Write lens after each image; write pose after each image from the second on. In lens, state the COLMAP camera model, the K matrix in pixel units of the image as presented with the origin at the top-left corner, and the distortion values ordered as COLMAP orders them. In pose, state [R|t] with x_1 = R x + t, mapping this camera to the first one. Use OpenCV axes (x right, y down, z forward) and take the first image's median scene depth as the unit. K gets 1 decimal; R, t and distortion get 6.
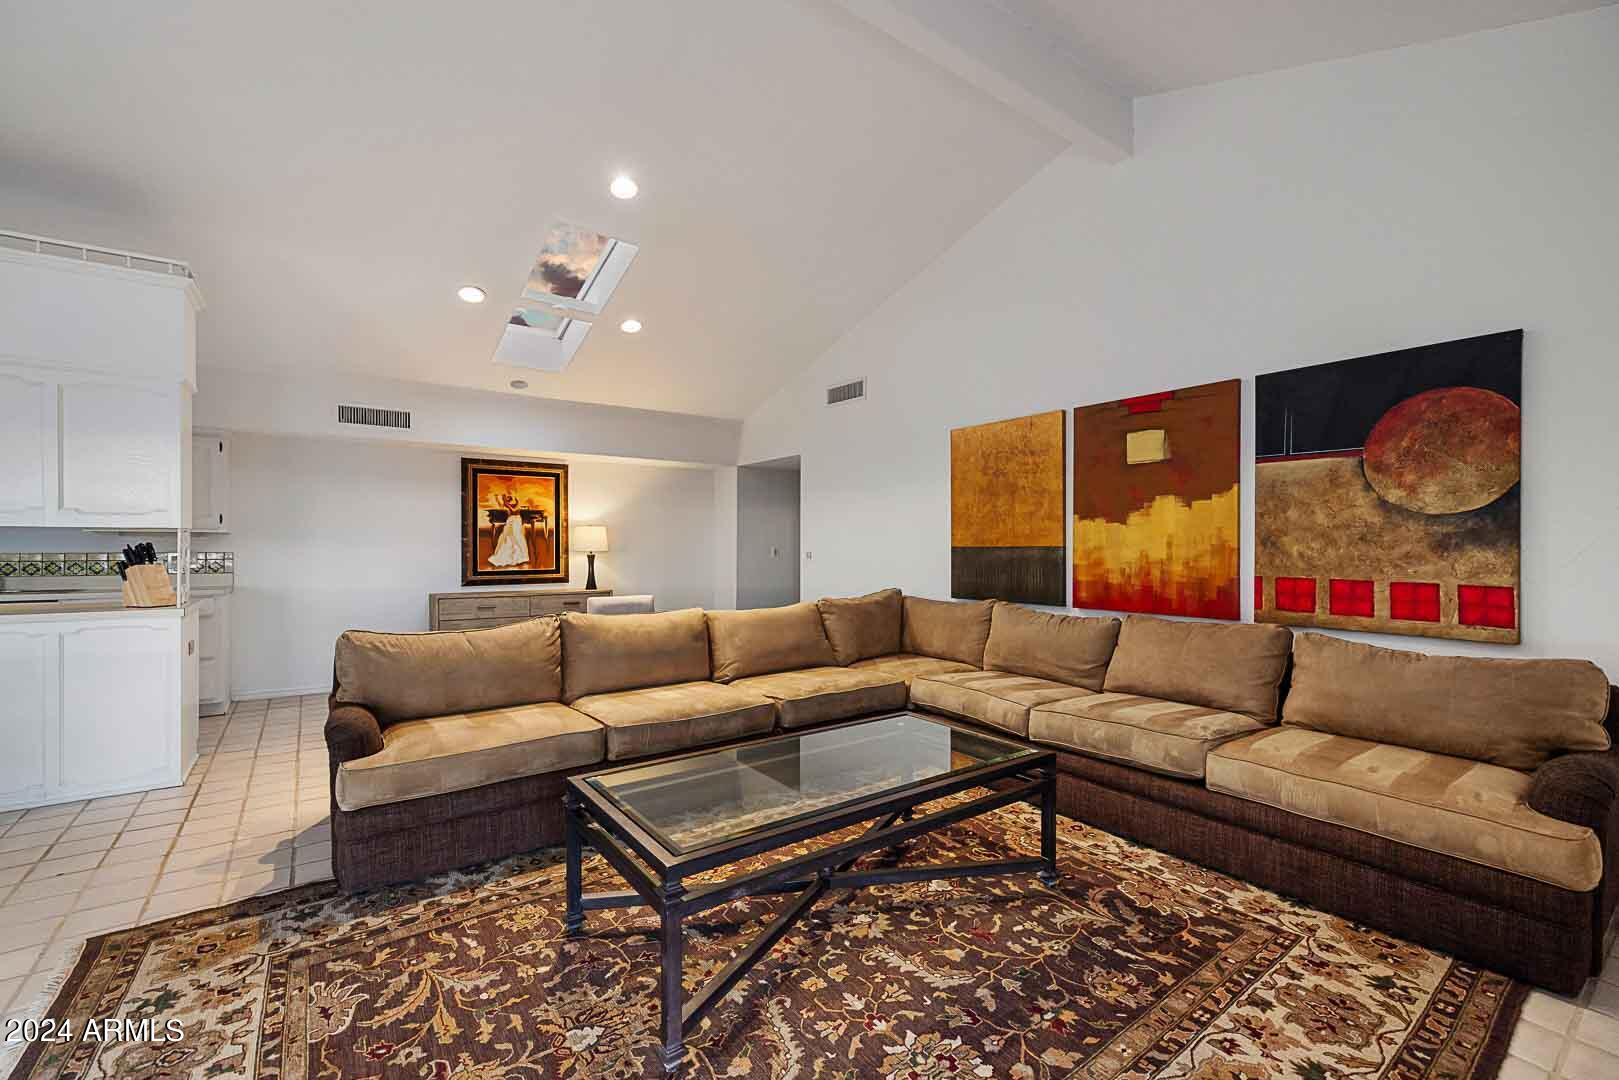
lens RADIAL K [[696.1, 0, 809.5], [0, 696.1, 540.0], [0, 0, 1]] dist [-0.000179, -0.000251]
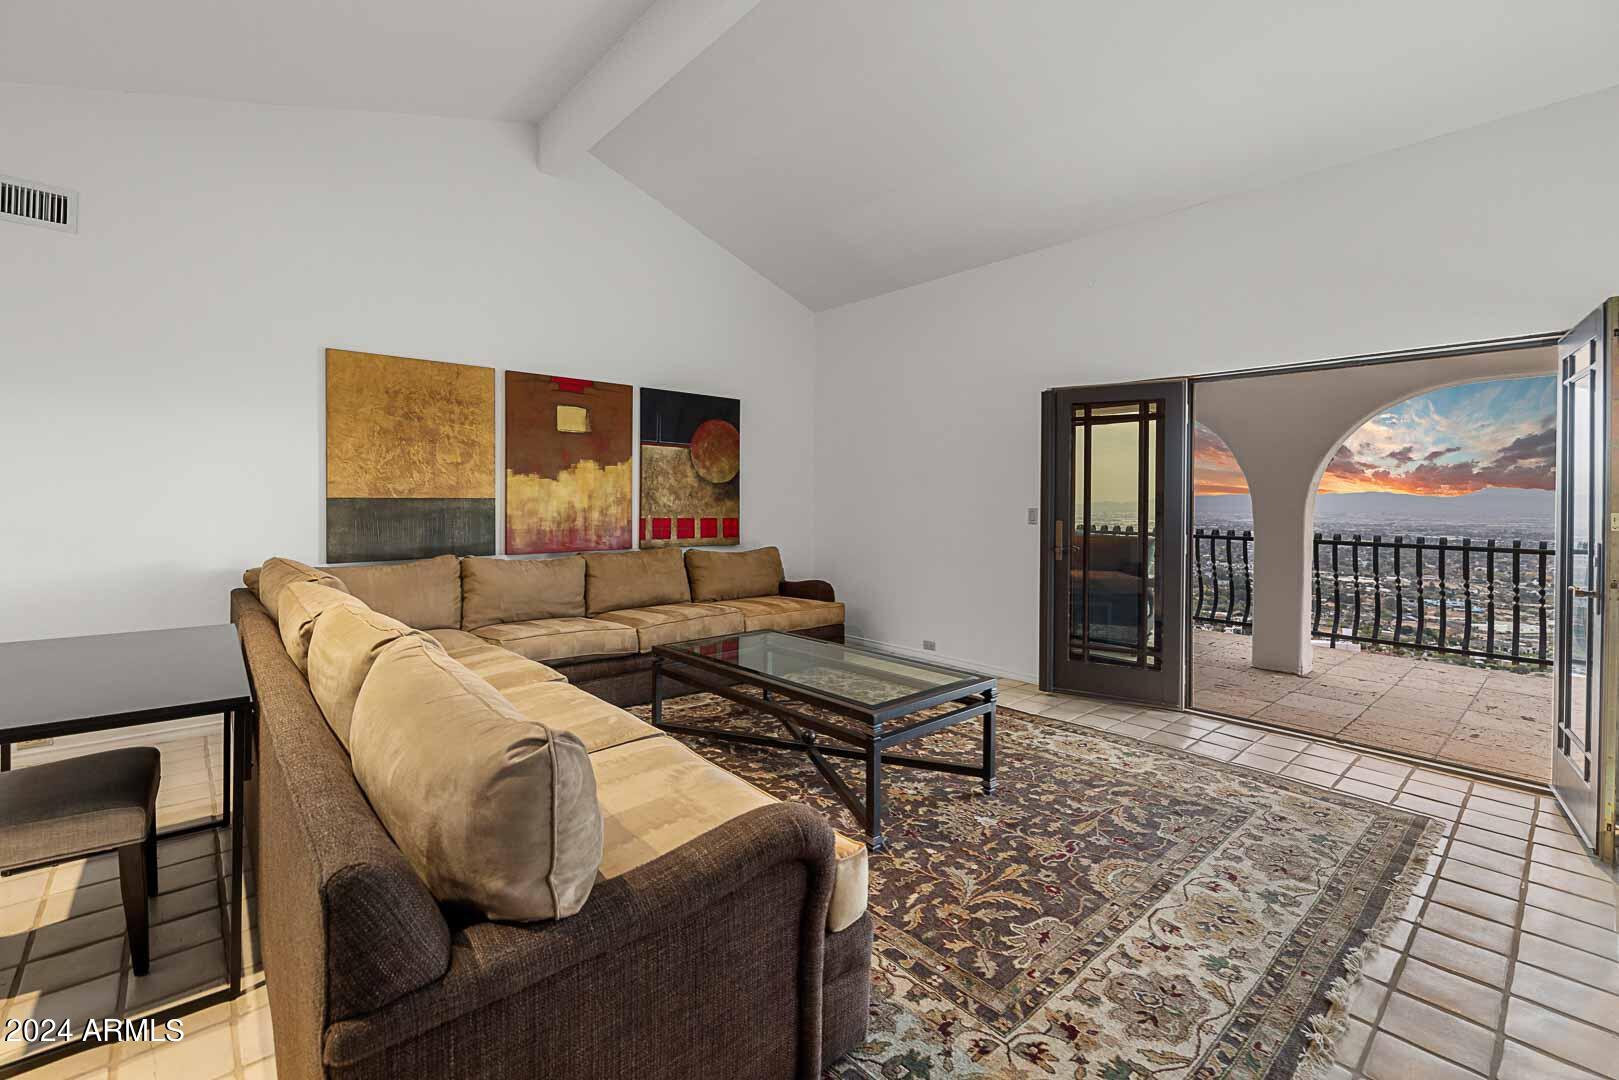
lens RADIAL K [[705.4, 0, 806.2], [0, 705.4, 507.5], [0, 0, 1]] dist [-0.001339, -0.000604]
pose [[-0.111463, -0.014818, 0.993658, -1.012240], [-0.017584, 0.999762, 0.012936, 0.001860], [-0.993613, -0.016031, -0.111697, 0.875944]]
